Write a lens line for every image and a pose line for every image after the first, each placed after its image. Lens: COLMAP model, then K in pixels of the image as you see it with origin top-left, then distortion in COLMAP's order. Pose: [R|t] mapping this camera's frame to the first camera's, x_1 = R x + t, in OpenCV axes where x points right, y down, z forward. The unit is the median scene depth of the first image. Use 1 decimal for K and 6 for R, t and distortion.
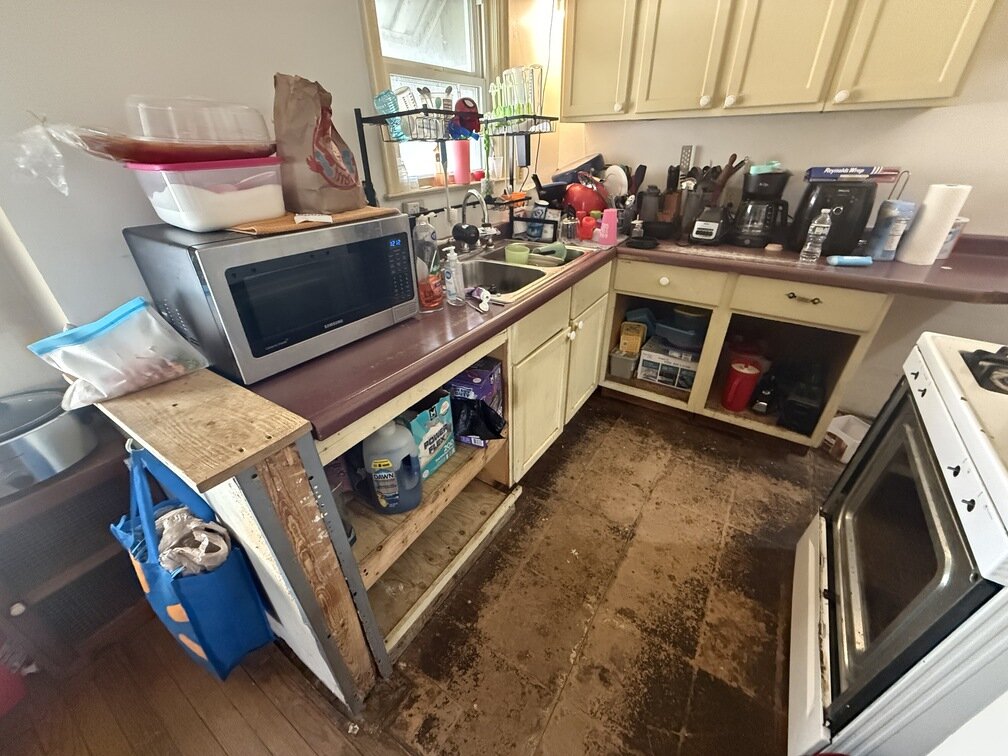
lens RADIAL K [[399.3, 0, 504.0], [0, 399.3, 378.0], [0, 0, 1]] dist [0.000065, -0.000133]
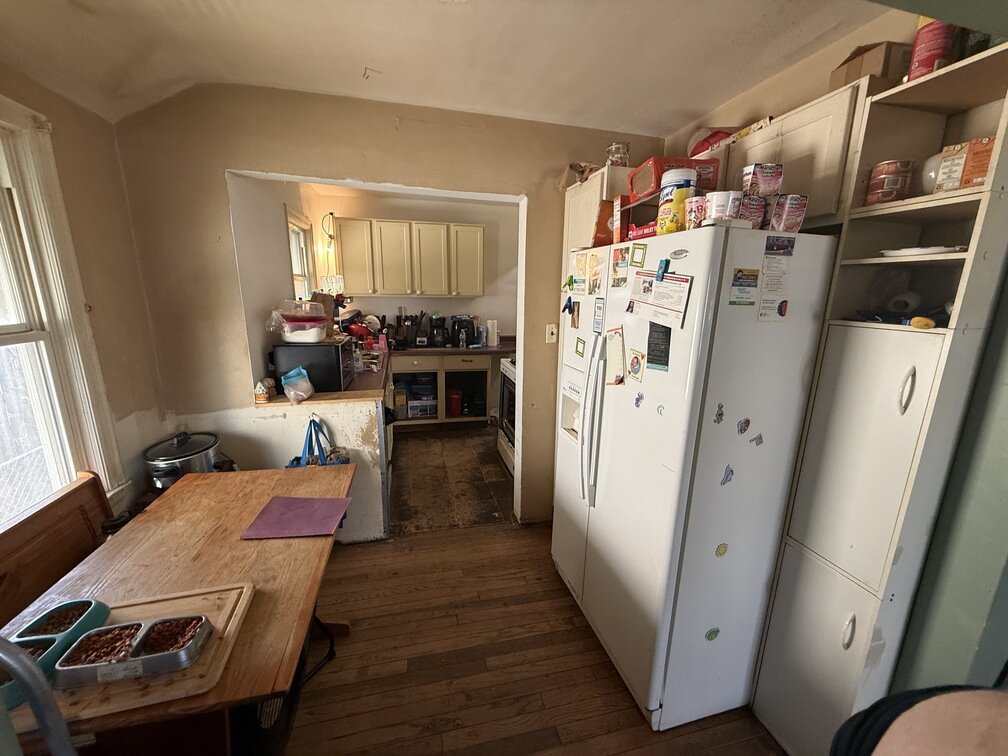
lens RADIAL K [[399.3, 0, 504.0], [0, 399.3, 378.0], [0, 0, 1]] dist [0.000065, -0.000133]
pose [[0.679305, -0.132414, 0.721811, -0.880307], [0.344865, 0.925813, -0.154719, 0.348825], [-0.647775, 0.354029, 0.674574, -0.786159]]
